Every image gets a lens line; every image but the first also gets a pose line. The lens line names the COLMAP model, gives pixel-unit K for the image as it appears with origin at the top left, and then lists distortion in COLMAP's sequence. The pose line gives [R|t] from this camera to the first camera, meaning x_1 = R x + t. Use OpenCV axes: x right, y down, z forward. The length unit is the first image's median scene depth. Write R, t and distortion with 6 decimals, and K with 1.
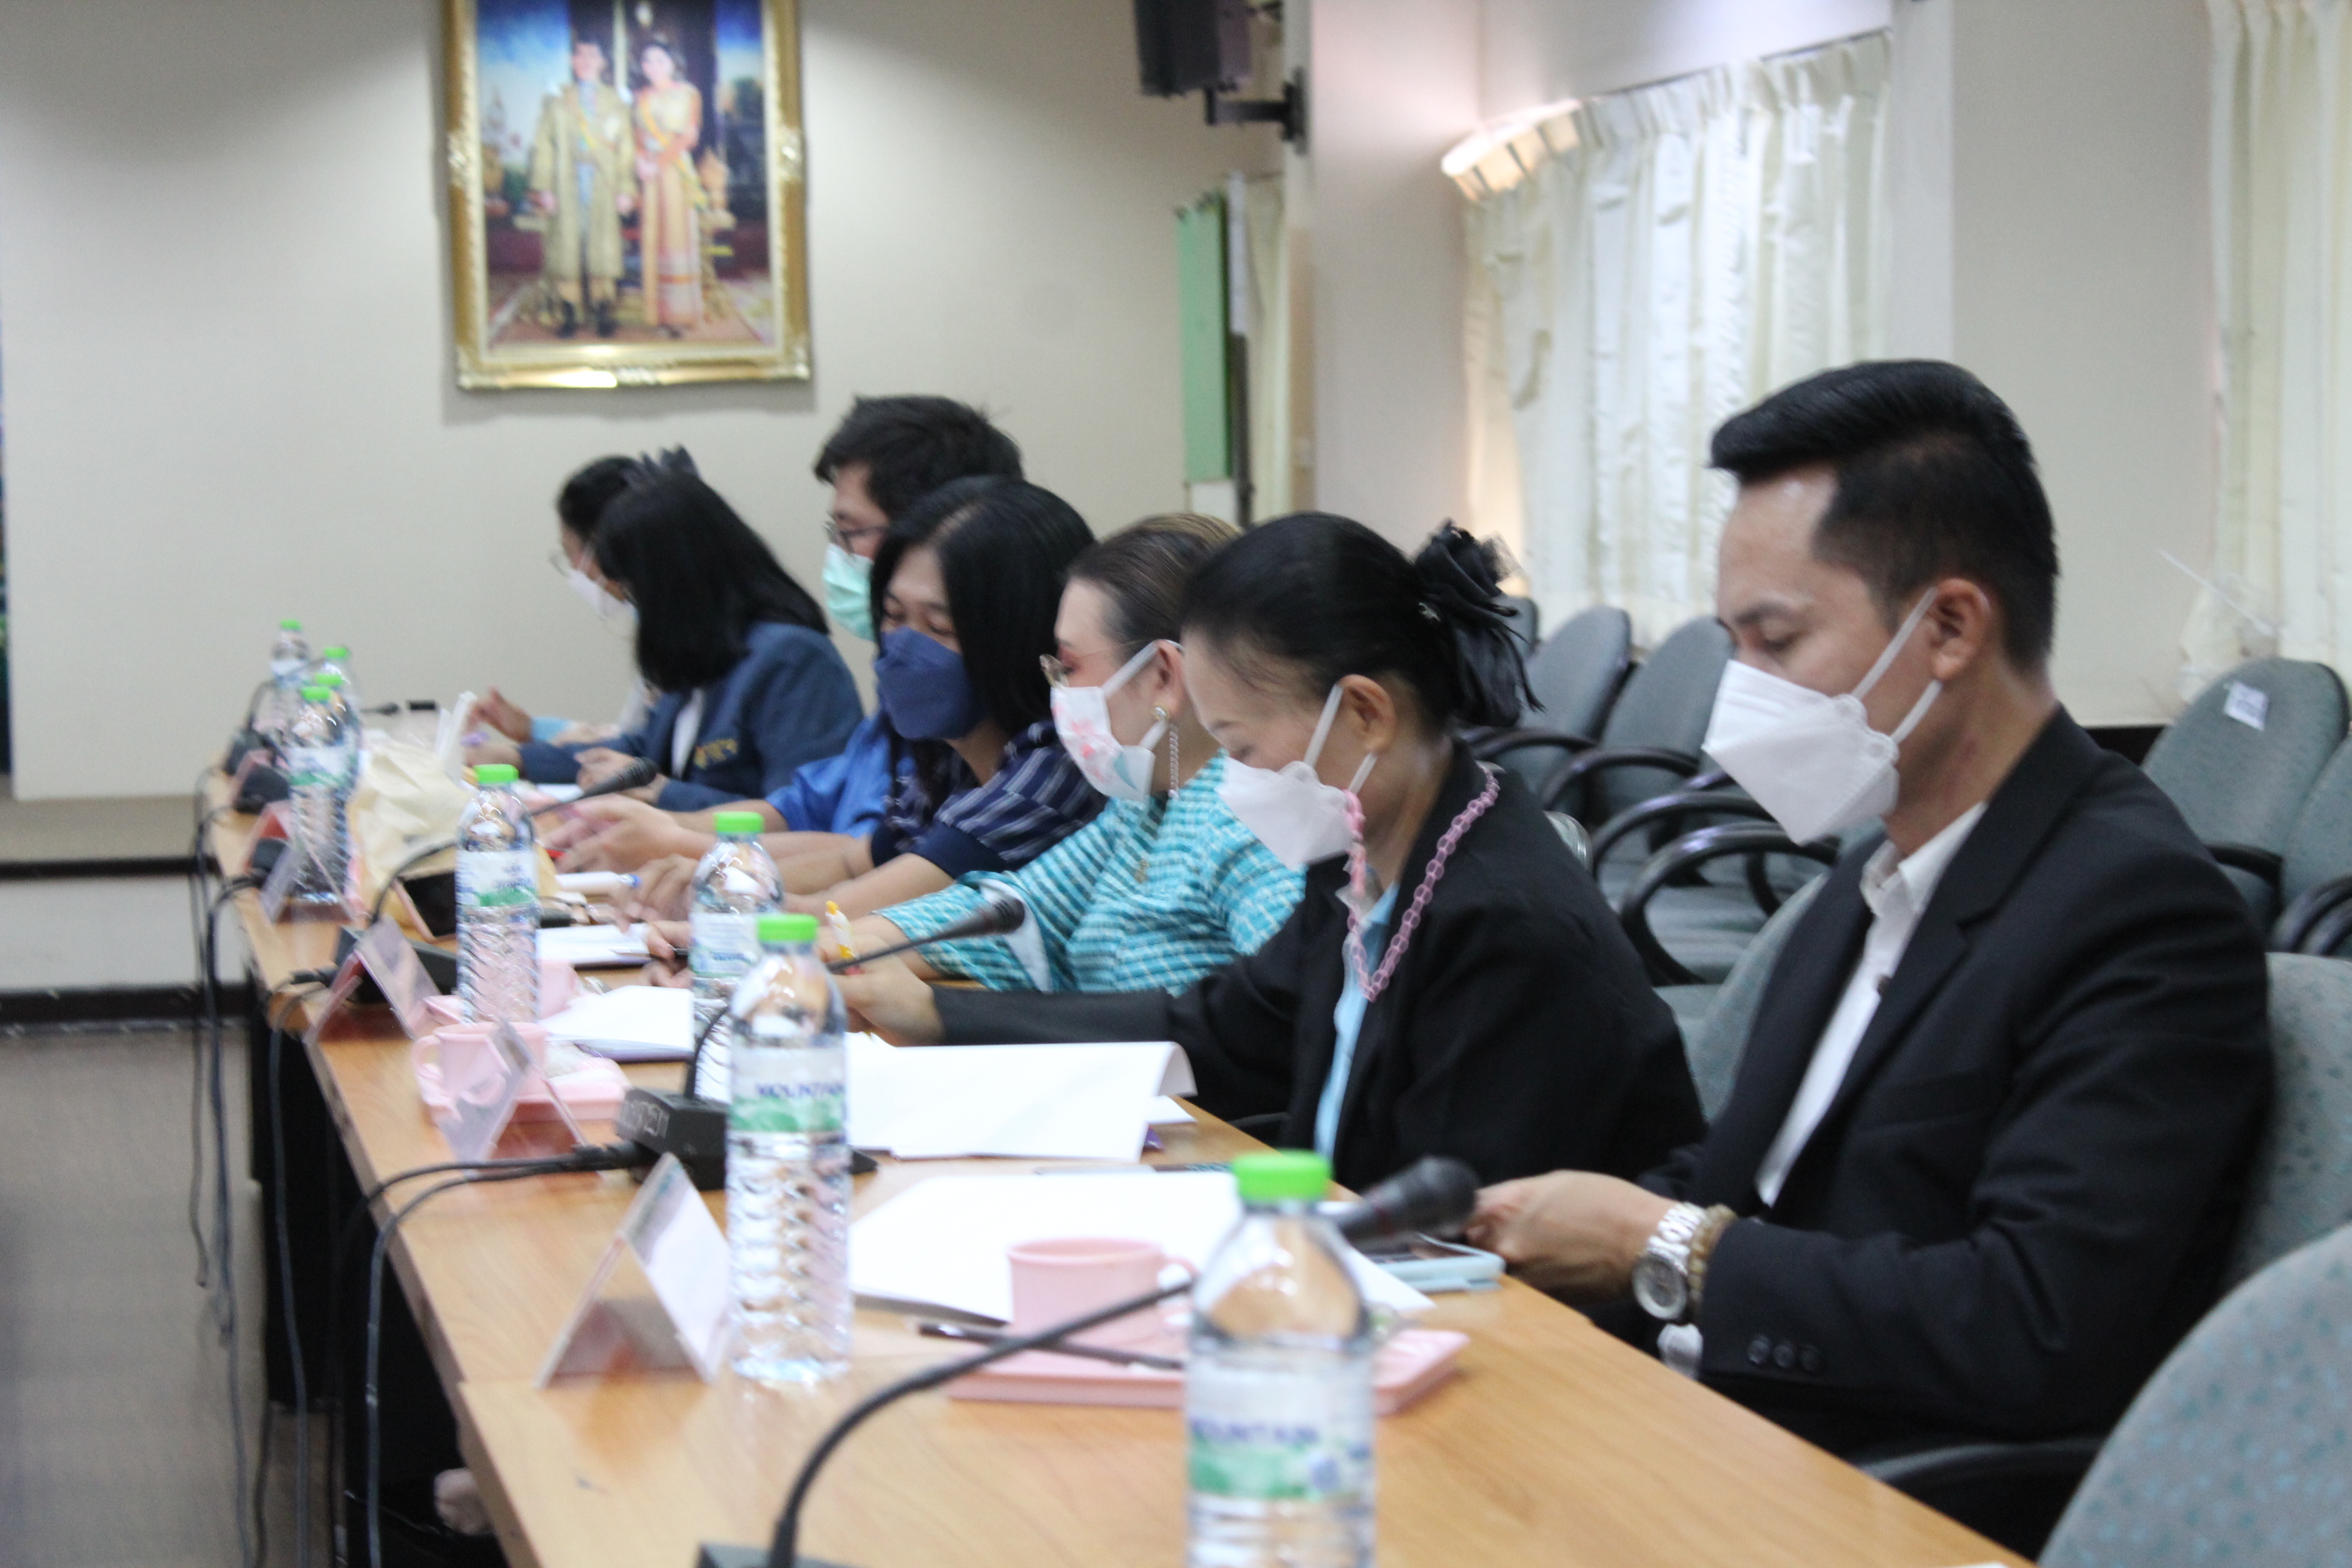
lens RADIAL K [[5471.5, 0, 1176.0], [0, 5471.5, 784.0], [0, 0, 1]] dist [0.074508, 0.515931]
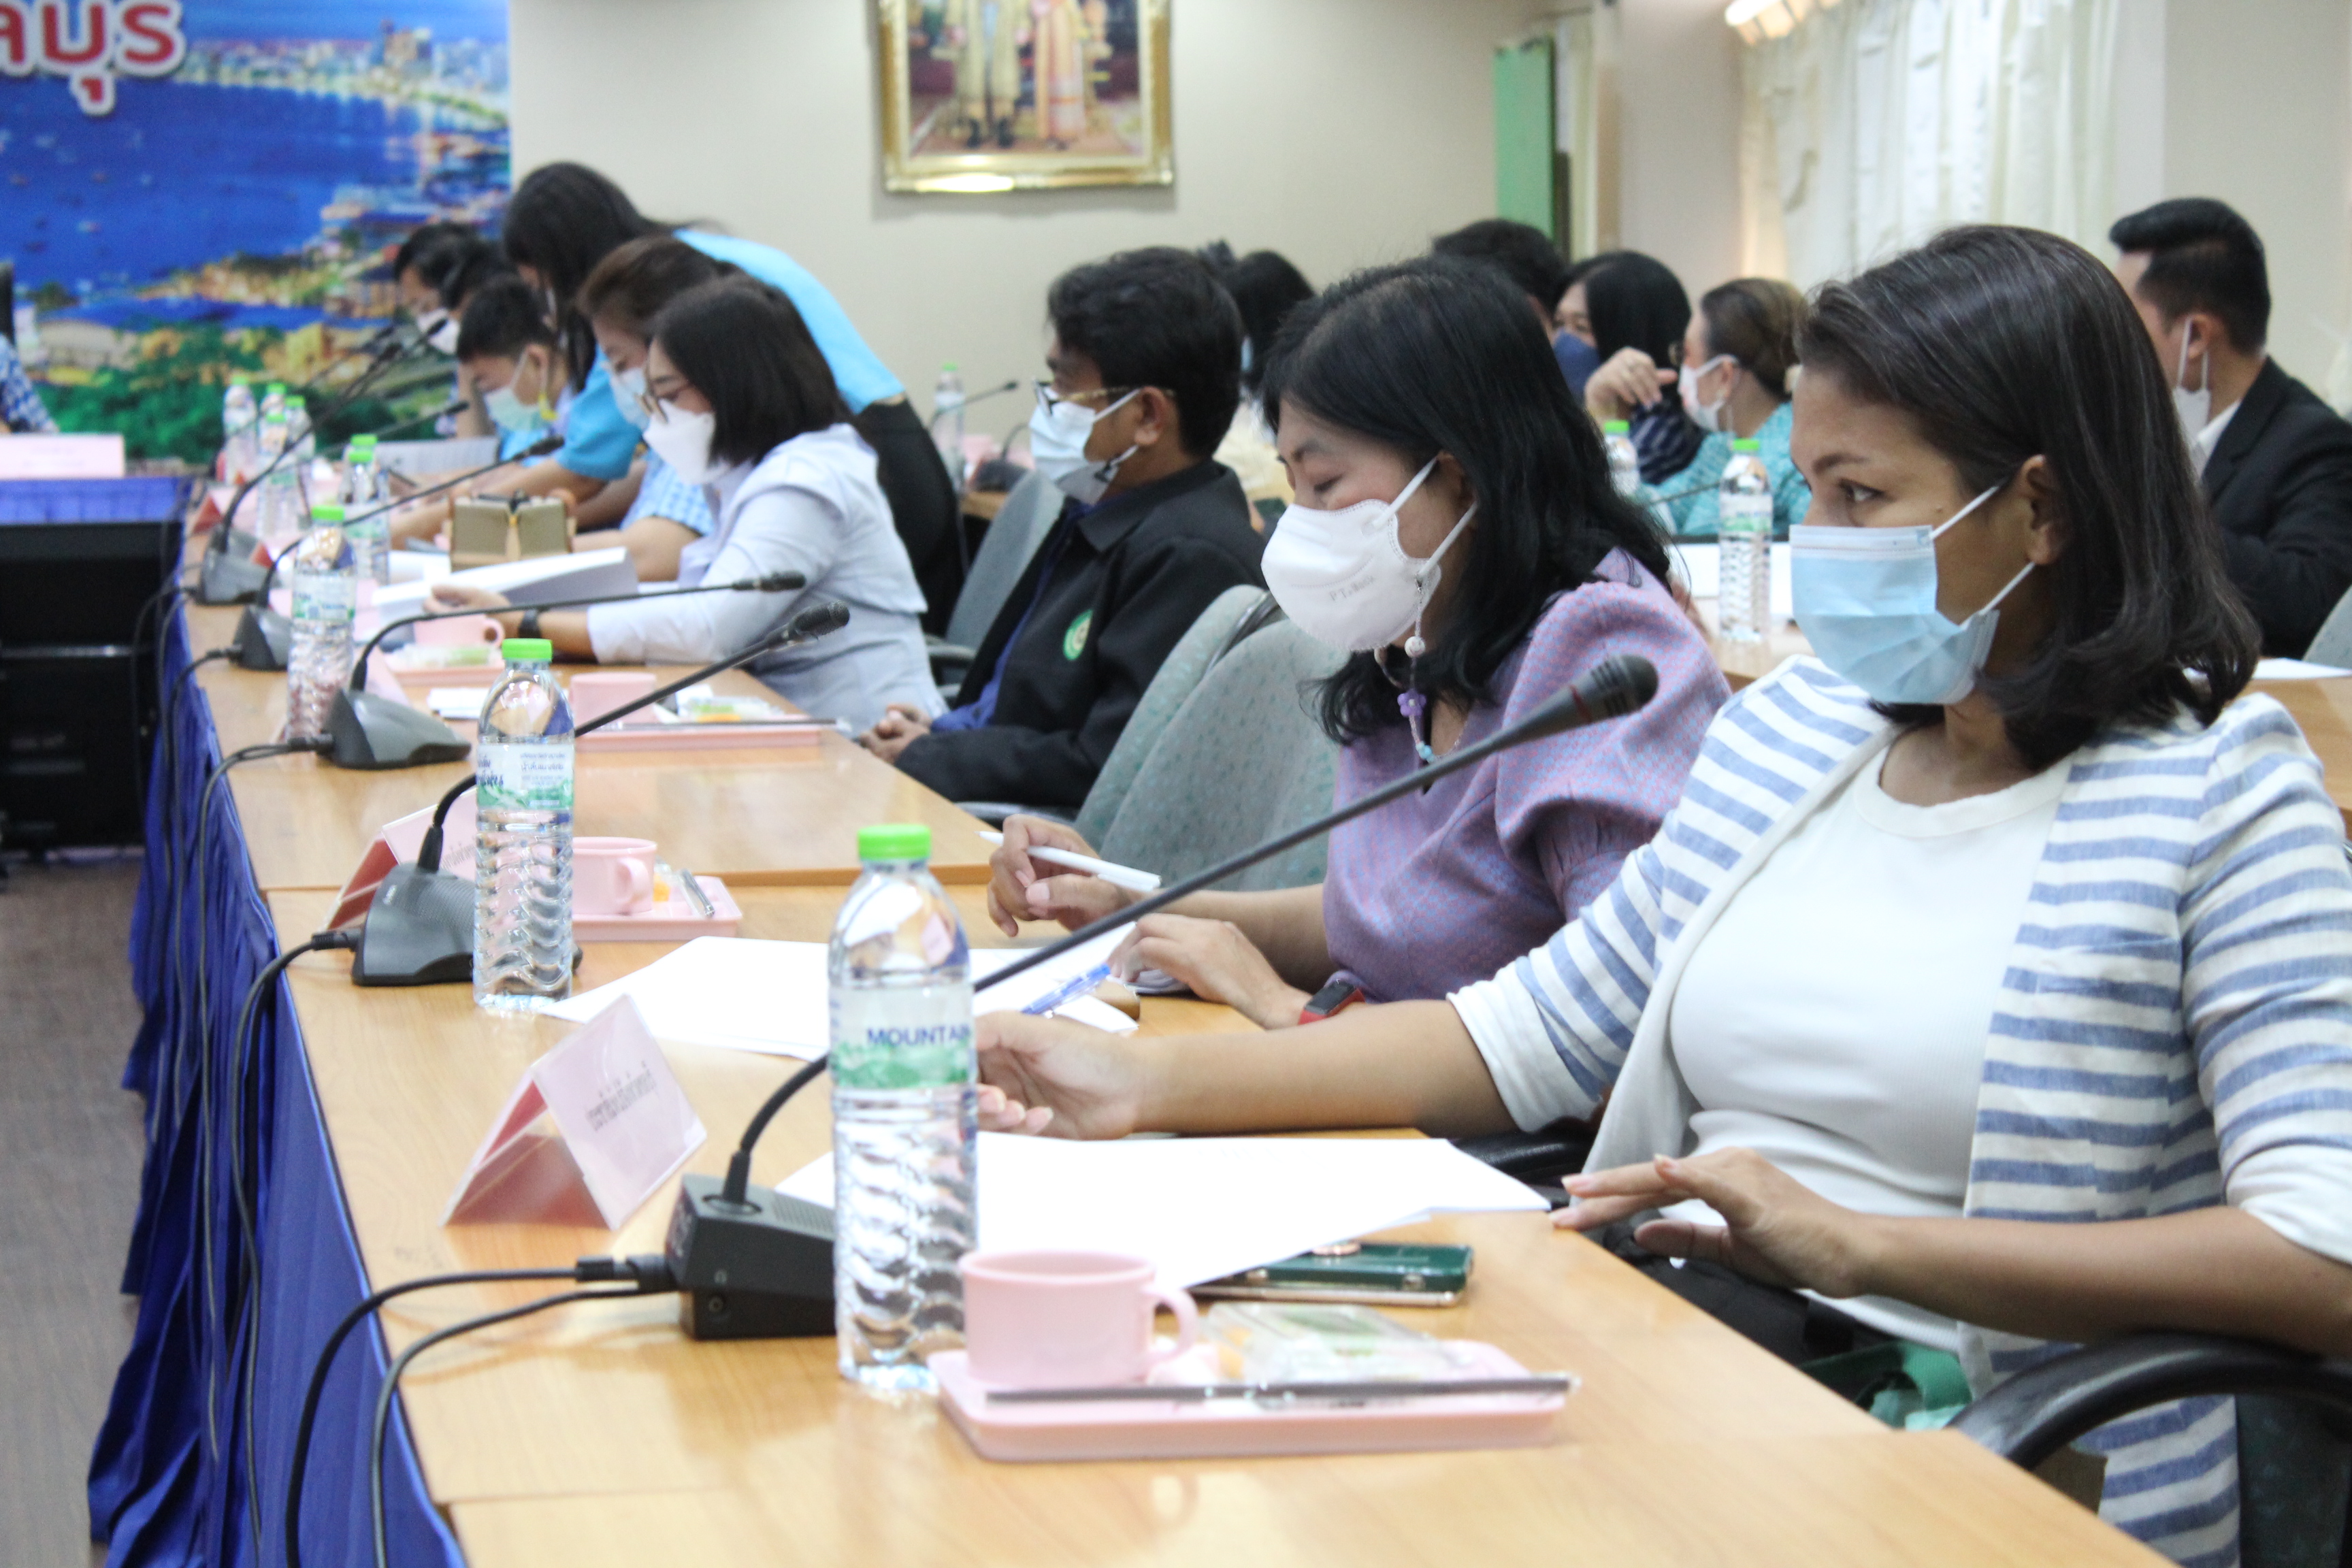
lens RADIAL K [[5959.7, 0, 1176.0], [0, 5959.7, 784.0], [0, 0, 1]] dist [0.093767, 0.663545]
pose [[0.999981, 0.005846, -0.001903, -0.063510], [-0.005790, 0.999577, 0.028514, 0.020518], [0.002069, -0.028502, 0.999592, -0.315578]]
